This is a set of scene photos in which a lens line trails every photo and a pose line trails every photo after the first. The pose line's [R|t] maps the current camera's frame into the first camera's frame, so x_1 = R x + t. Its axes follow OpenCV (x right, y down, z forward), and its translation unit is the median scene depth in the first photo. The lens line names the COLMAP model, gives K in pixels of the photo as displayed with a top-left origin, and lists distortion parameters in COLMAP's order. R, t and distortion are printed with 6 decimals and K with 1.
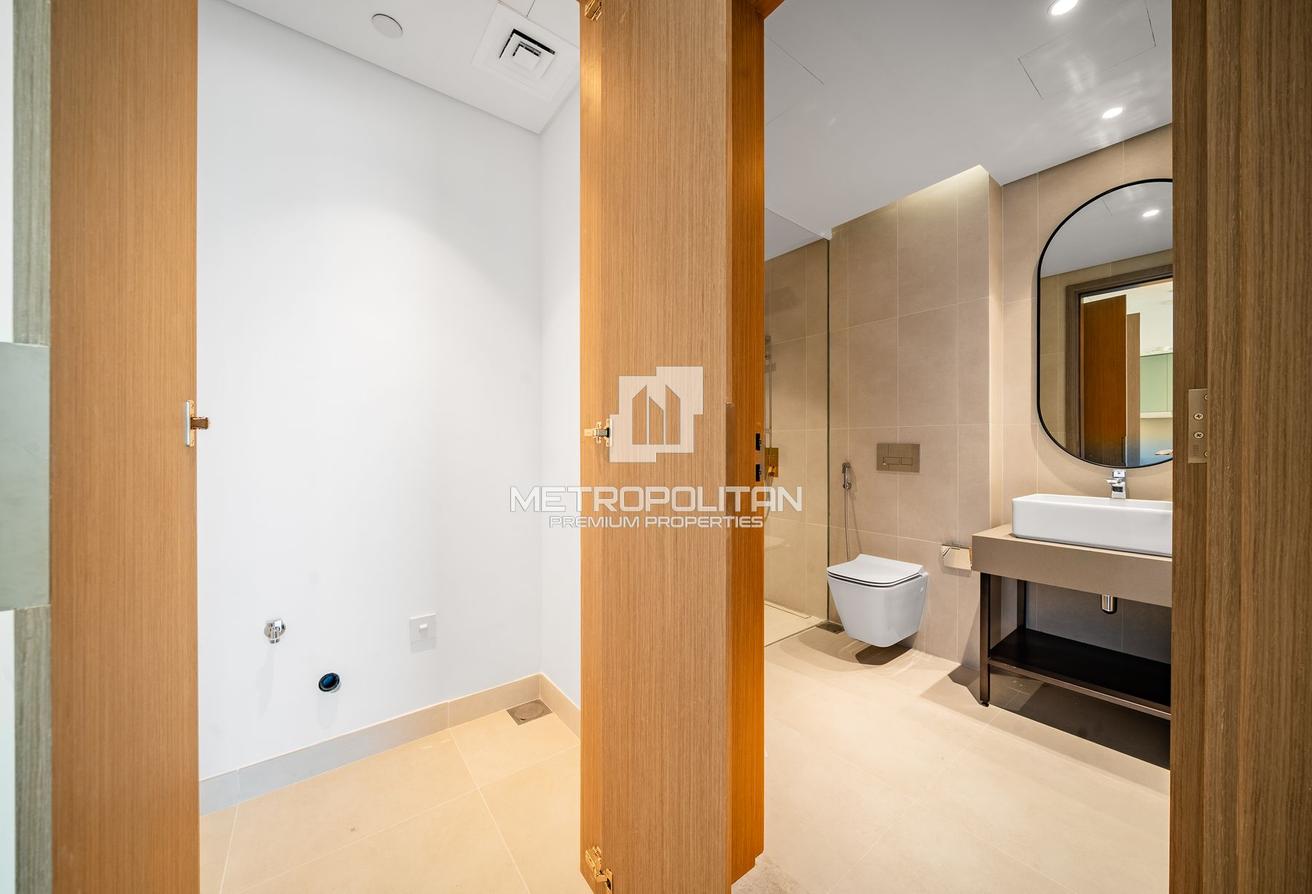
lens RADIAL K [[456.3, 0, 676.3], [0, 456.3, 448.9], [0, 0, 1]] dist [0.000158, -0.000412]
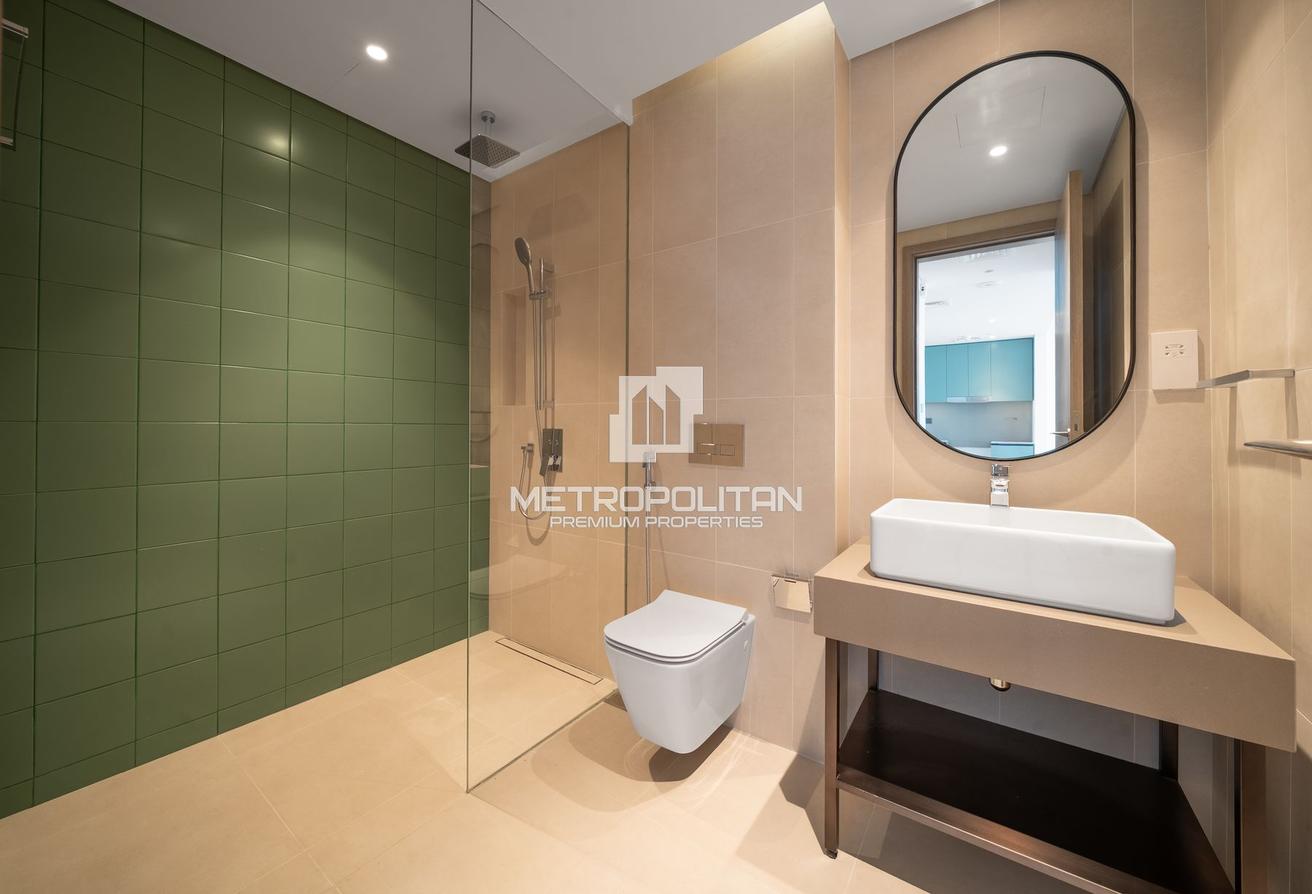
lens RADIAL K [[456.3, 0, 679.5], [0, 456.3, 424.1], [0, 0, 1]] dist [0.000158, -0.000412]
pose [[0.954637, 0.009387, 0.297625, 0.254928], [-0.005527, 0.999889, -0.013810, -0.001401], [-0.297722, 0.011539, 0.954583, 0.406045]]
